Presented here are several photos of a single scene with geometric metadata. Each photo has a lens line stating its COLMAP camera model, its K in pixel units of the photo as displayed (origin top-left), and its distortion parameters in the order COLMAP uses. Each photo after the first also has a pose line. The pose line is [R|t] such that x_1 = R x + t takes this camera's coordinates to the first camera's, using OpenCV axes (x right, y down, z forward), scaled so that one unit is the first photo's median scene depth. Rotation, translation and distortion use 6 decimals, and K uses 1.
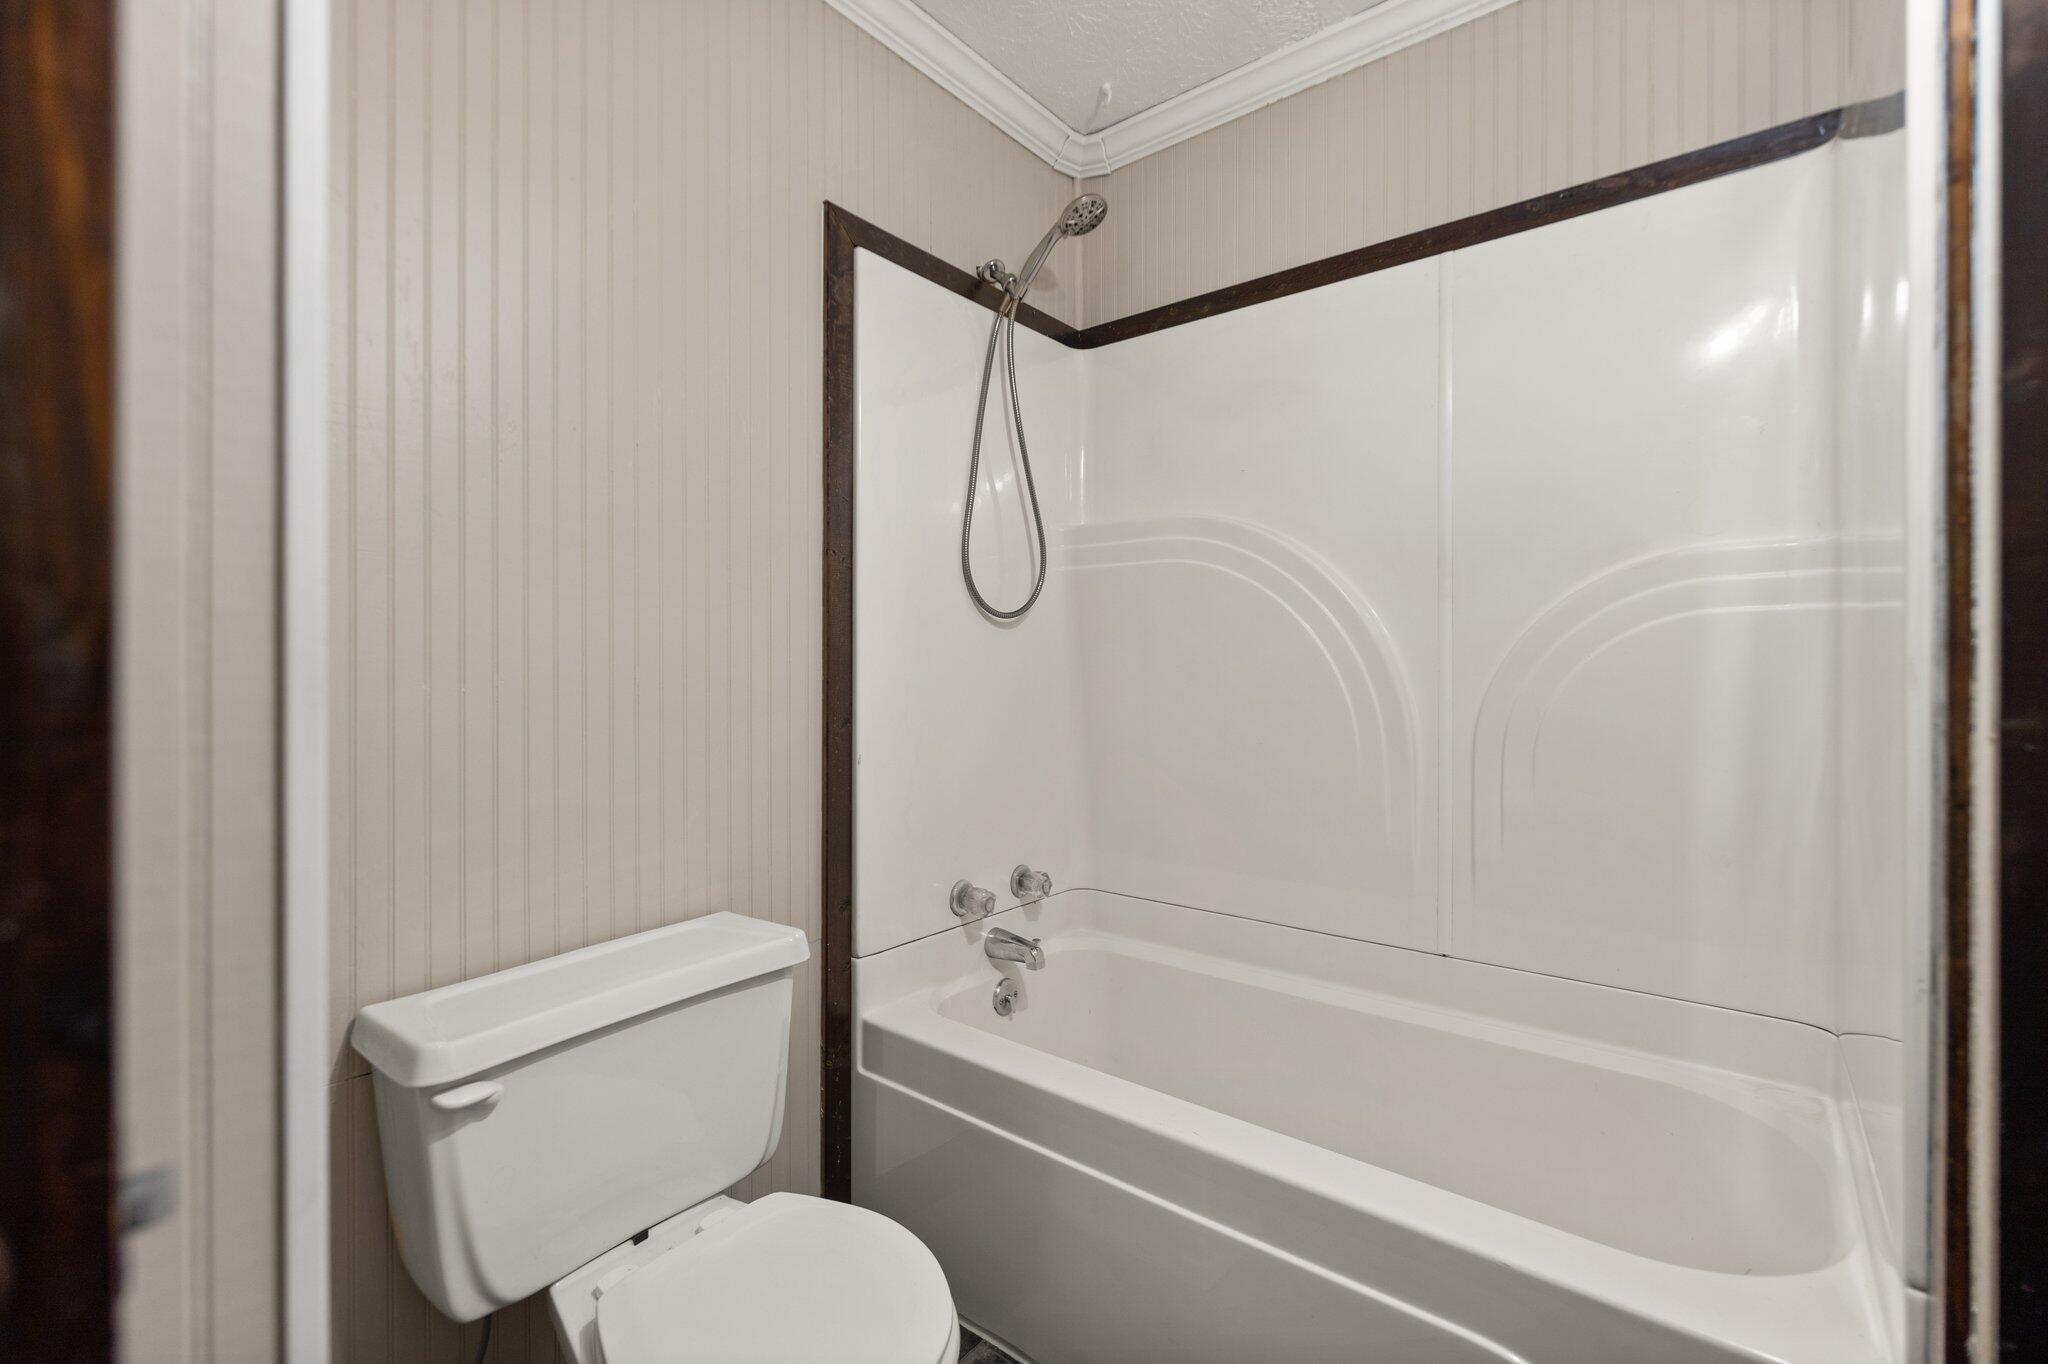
lens RADIAL K [[884.5, 0, 1012.4], [0, 884.5, 670.8], [0, 0, 1]] dist [-0.000461, -0.000552]
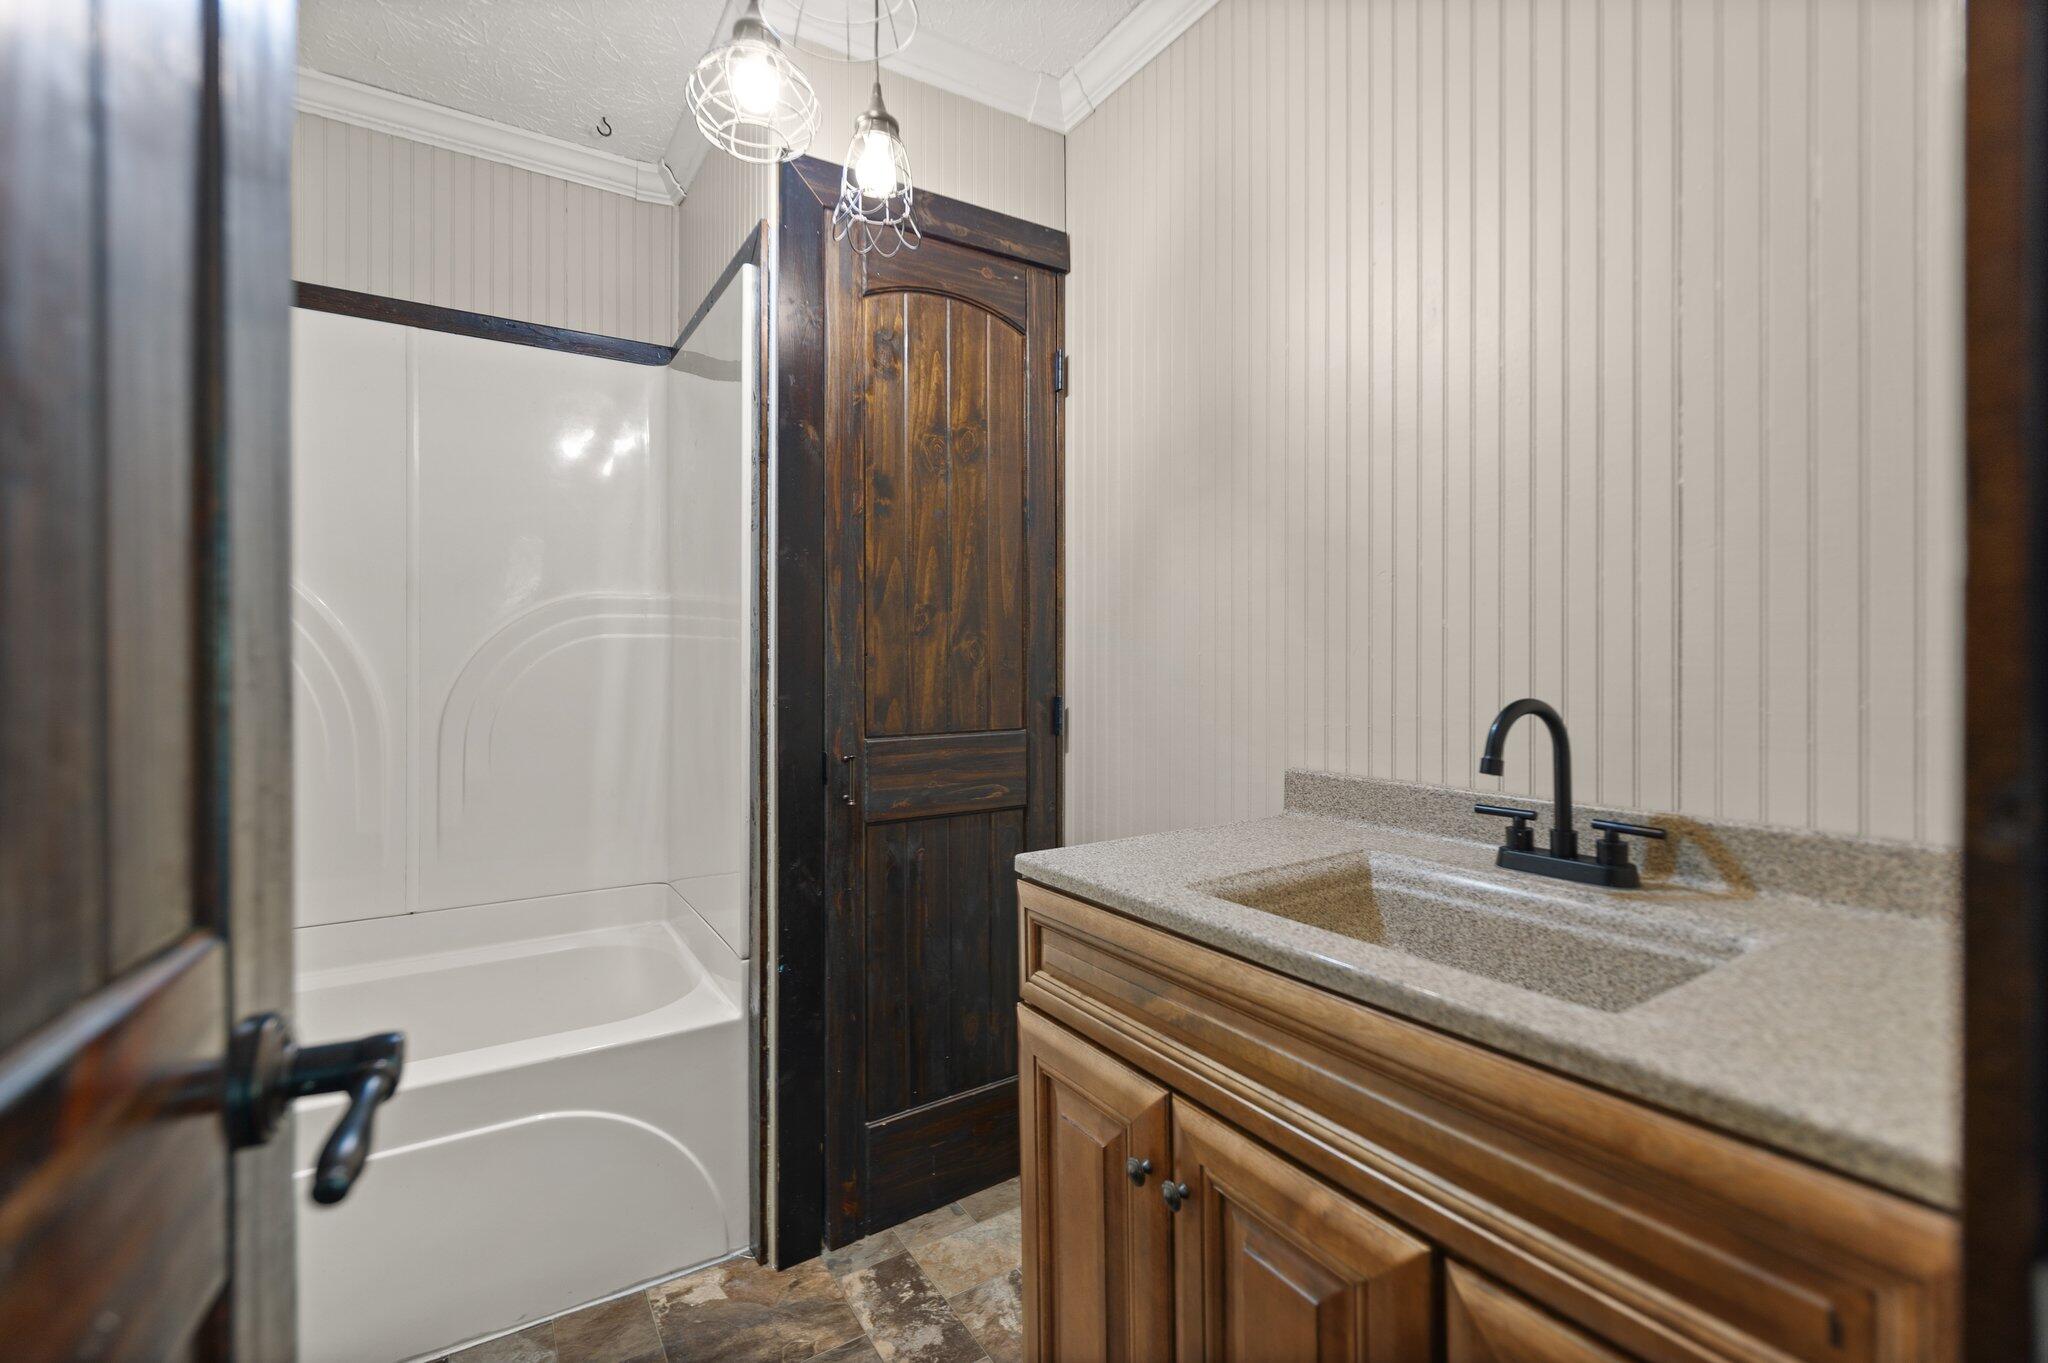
lens RADIAL K [[884.5, 0, 1012.4], [0, 884.5, 670.3], [0, 0, 1]] dist [-0.000461, -0.000552]
pose [[0.308160, -0.009047, 0.951292, -0.509085], [0.004530, 0.999957, 0.008043, -0.016596], [-0.951324, 0.001831, 0.308188, -0.180052]]
